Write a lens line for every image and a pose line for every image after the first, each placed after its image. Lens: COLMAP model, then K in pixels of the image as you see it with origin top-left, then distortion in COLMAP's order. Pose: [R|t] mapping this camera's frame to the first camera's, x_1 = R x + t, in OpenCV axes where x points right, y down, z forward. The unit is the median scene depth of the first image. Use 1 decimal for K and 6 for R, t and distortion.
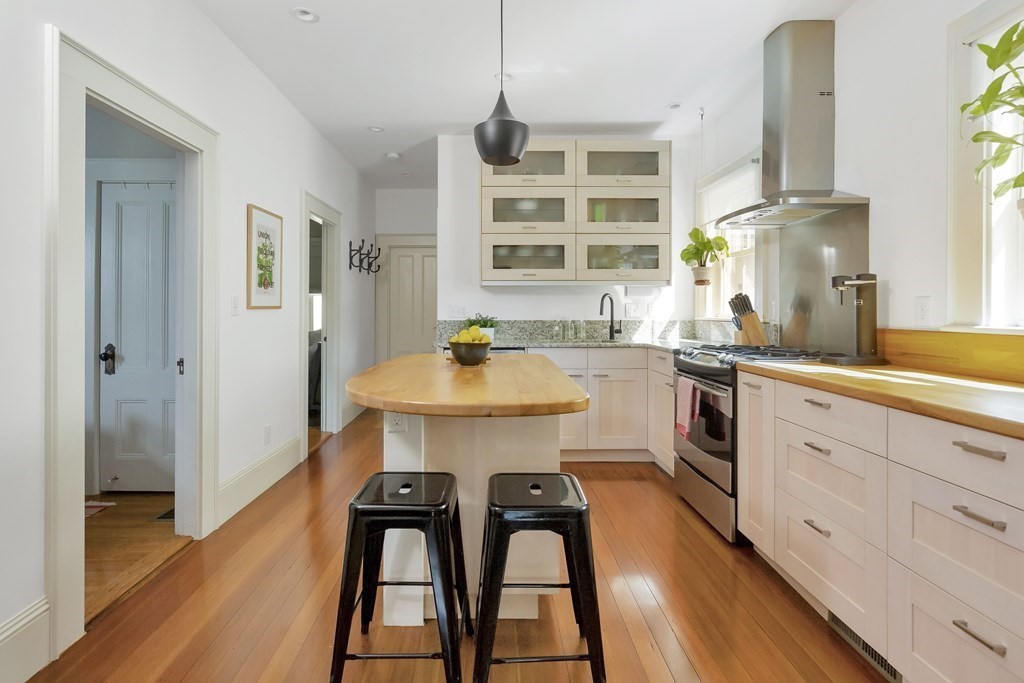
lens RADIAL K [[509.1, 0, 494.1], [0, 509.1, 304.9], [0, 0, 1]] dist [0.013144, 0.000351]
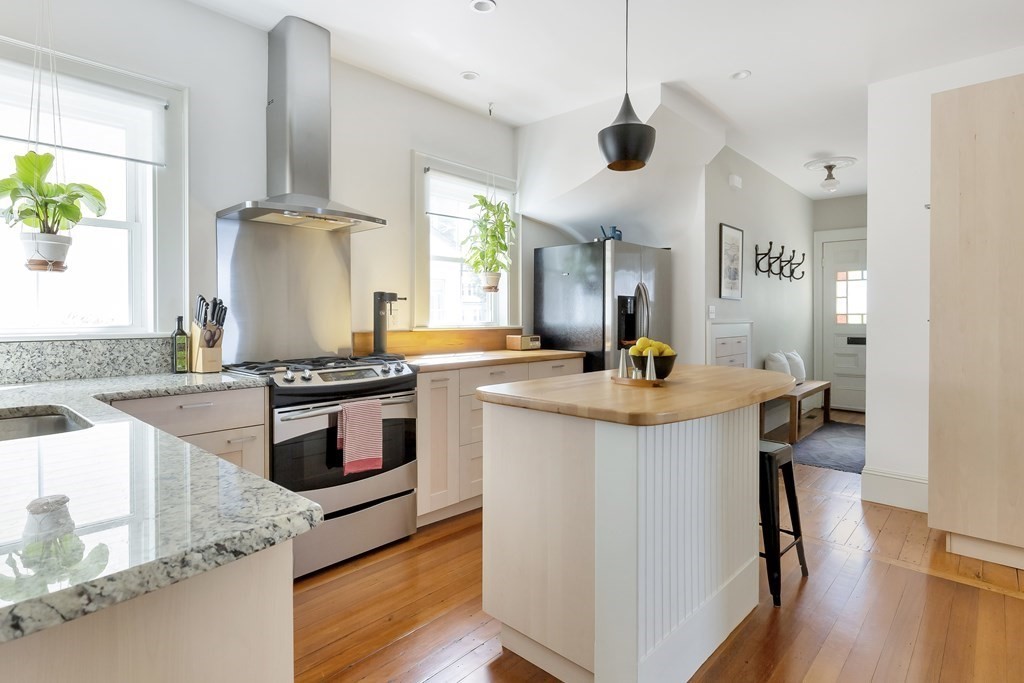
lens RADIAL K [[531.0, 0, 512.0], [0, 531.0, 320.3], [0, 0, 1]] dist [0.003997, 0.000633]
pose [[-0.732994, -0.005427, 0.680213, -0.273221], [-0.007135, 0.999975, 0.000289, 0.006220], [-0.680197, -0.004641, -0.733014, 1.006681]]
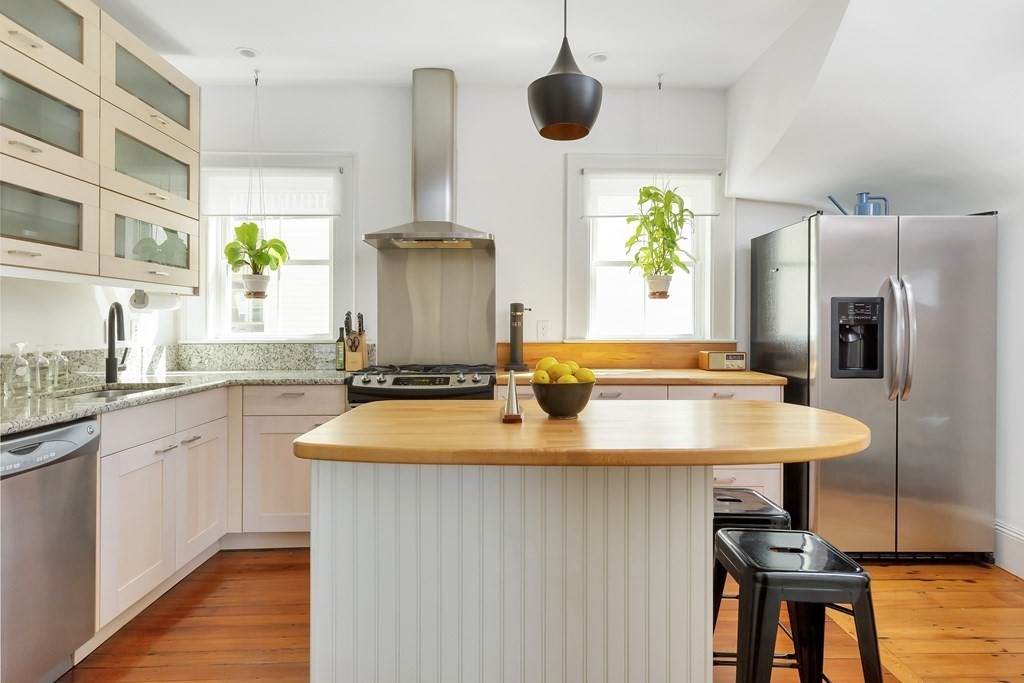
lens RADIAL K [[550.0, 0, 516.1], [0, 550.0, 325.7], [0, 0, 1]] dist [0.001323, 0.000254]
pose [[-0.018690, -0.001812, 0.999824, -0.416495], [-0.009798, 0.999951, 0.001630, -0.001870], [-0.999777, -0.009766, -0.018707, 0.578763]]
